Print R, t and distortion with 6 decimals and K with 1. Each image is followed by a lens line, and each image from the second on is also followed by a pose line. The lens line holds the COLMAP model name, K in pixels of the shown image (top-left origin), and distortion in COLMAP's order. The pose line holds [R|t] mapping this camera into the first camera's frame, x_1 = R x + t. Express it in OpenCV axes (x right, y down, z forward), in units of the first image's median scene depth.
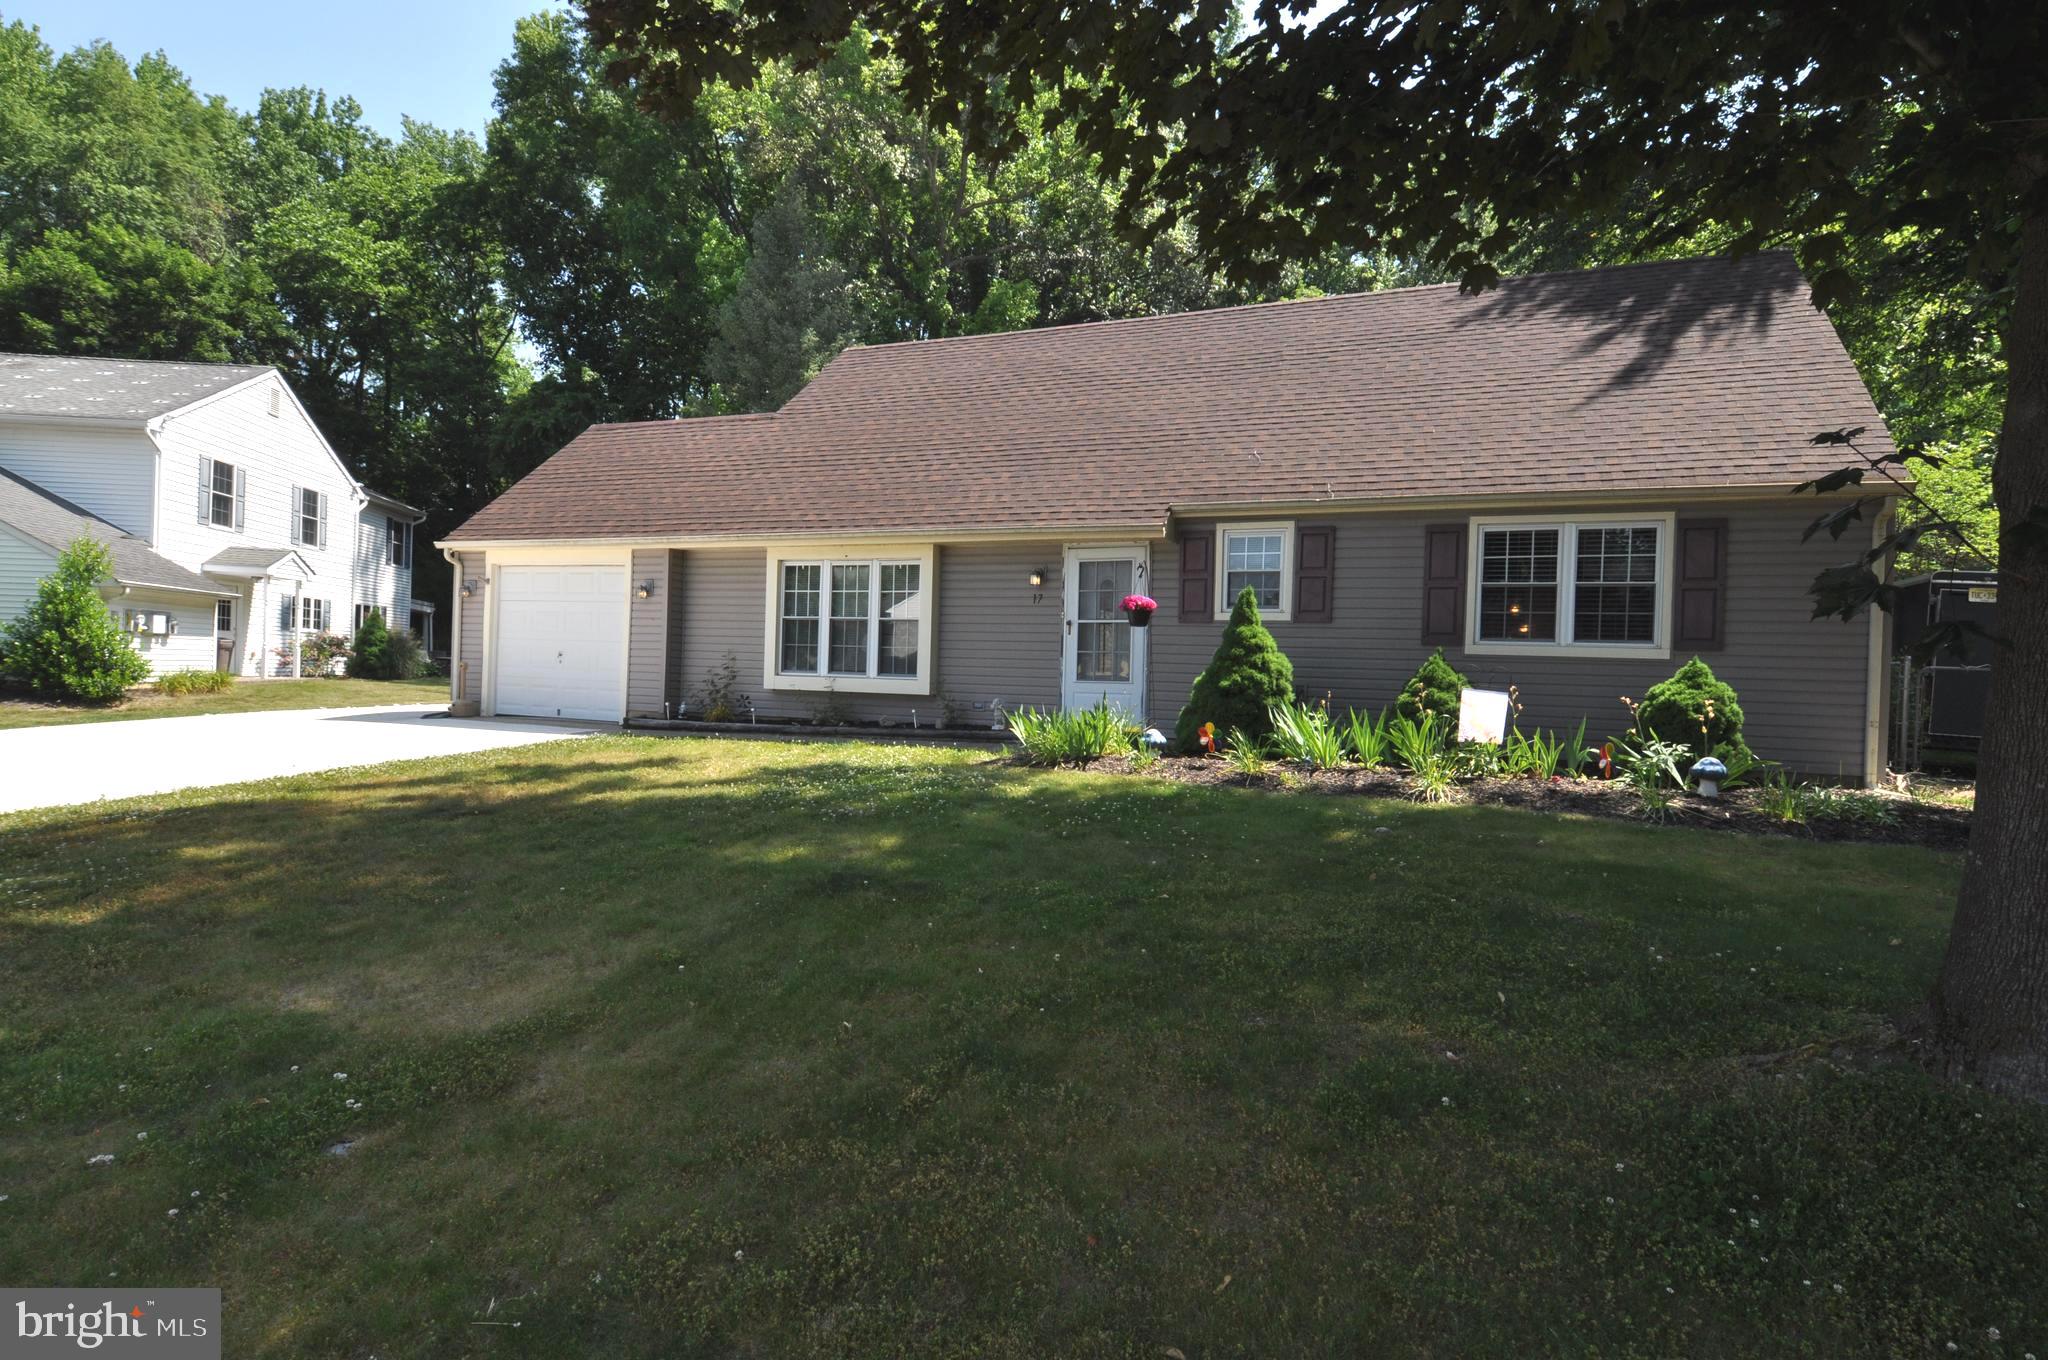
lens RADIAL K [[1055.6, 0, 1019.5], [0, 1055.6, 683.4], [0, 0, 1]] dist [0.059176, -0.063614]
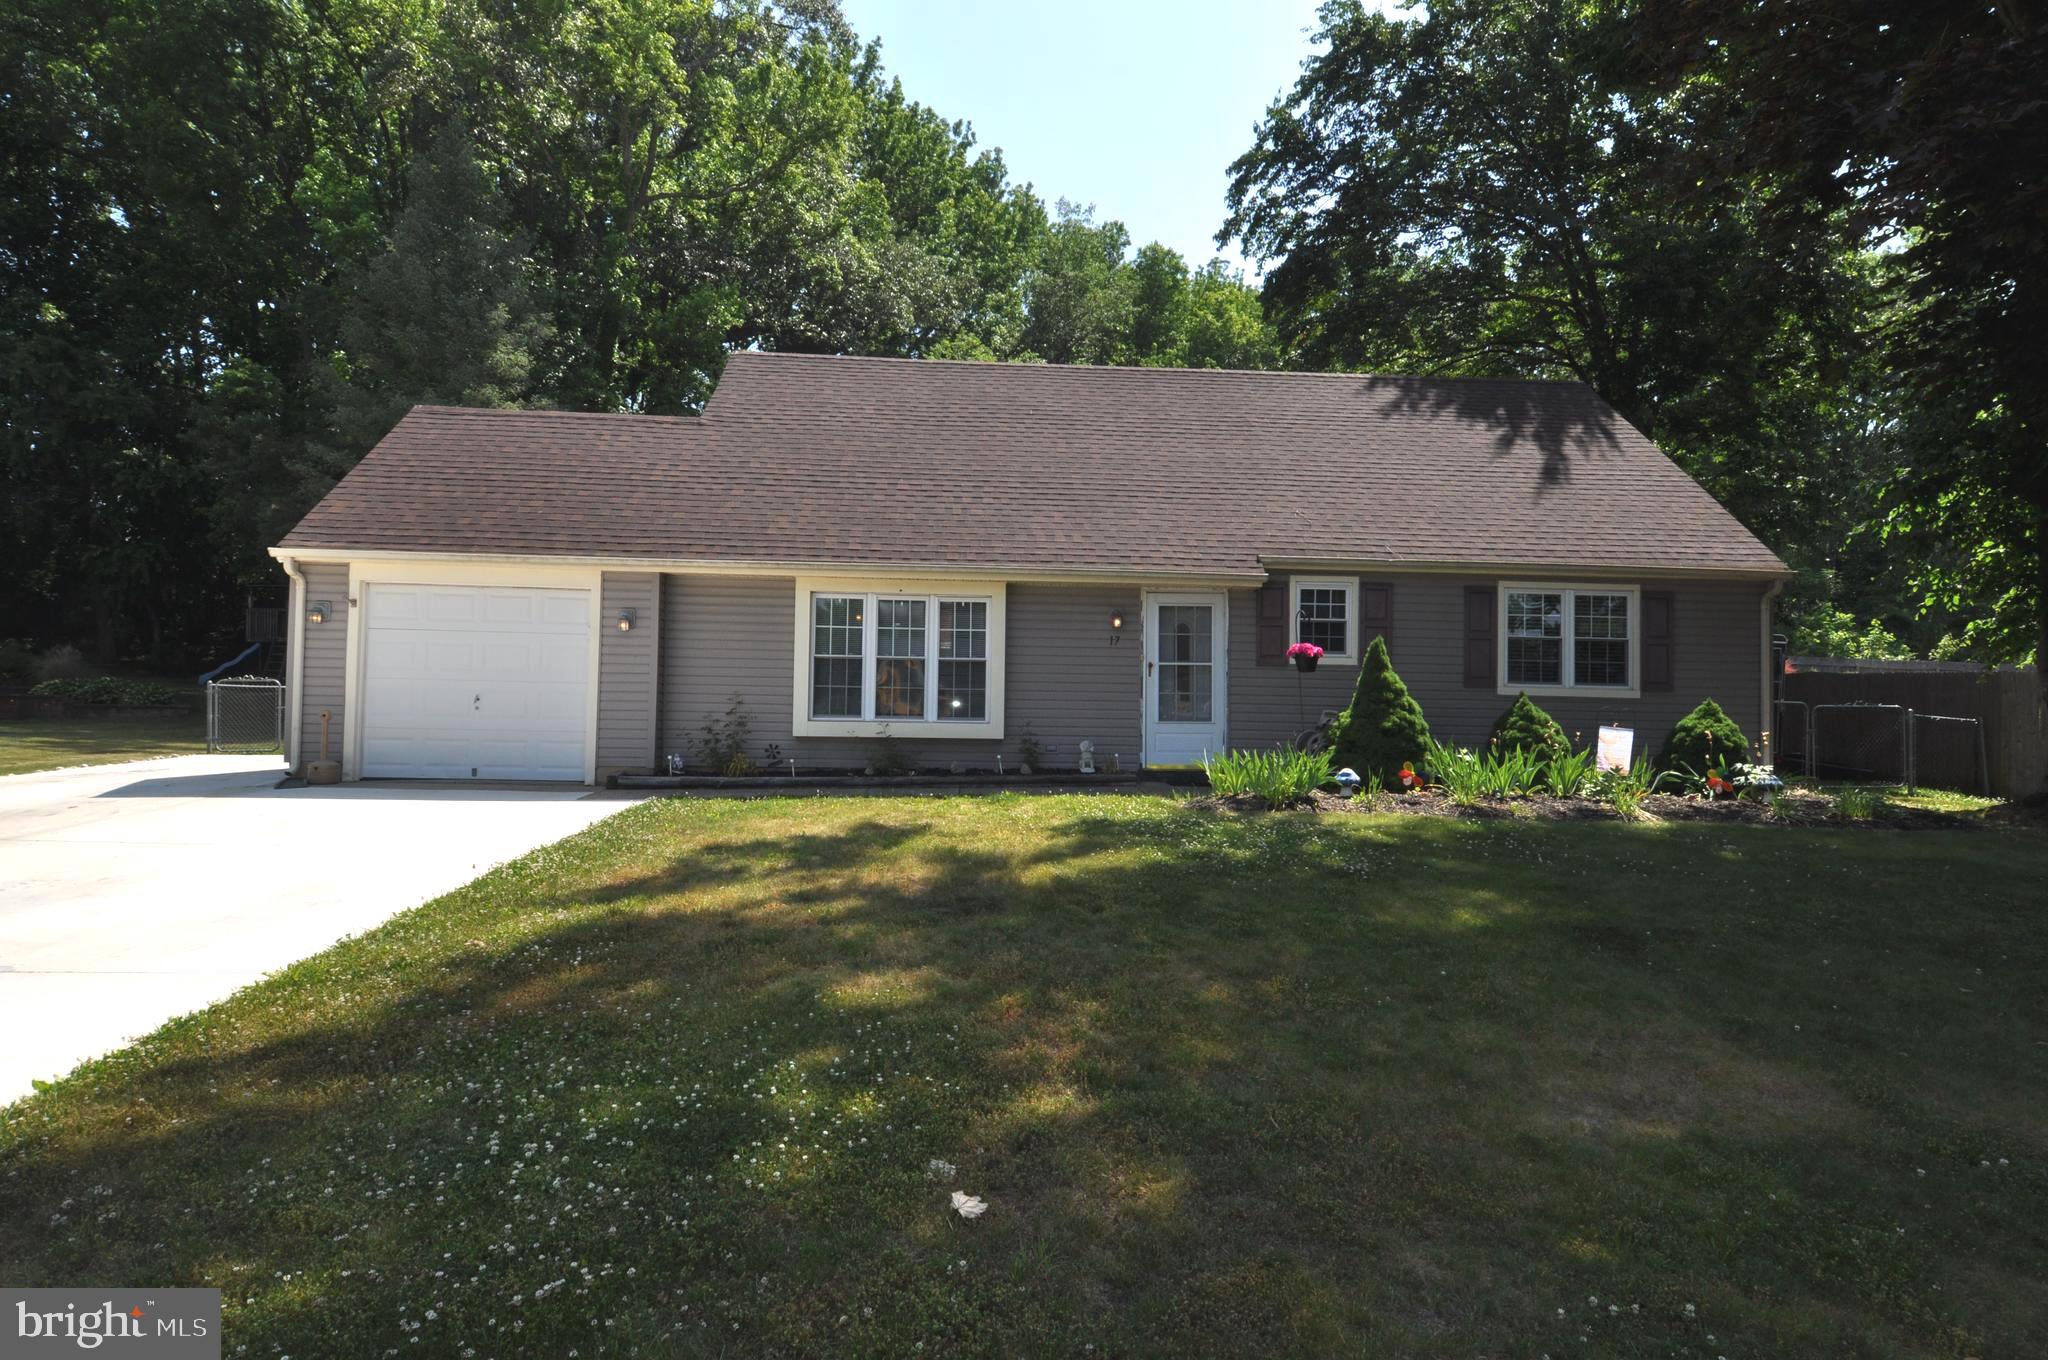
lens RADIAL K [[1055.6, 0, 1019.5], [0, 1055.6, 683.4], [0, 0, 1]] dist [0.059176, -0.063614]
pose [[0.896765, -0.005577, 0.442472, -0.477355], [0.014296, 0.999764, -0.016373, -0.022582], [-0.442276, 0.021008, 0.896633, 0.128063]]
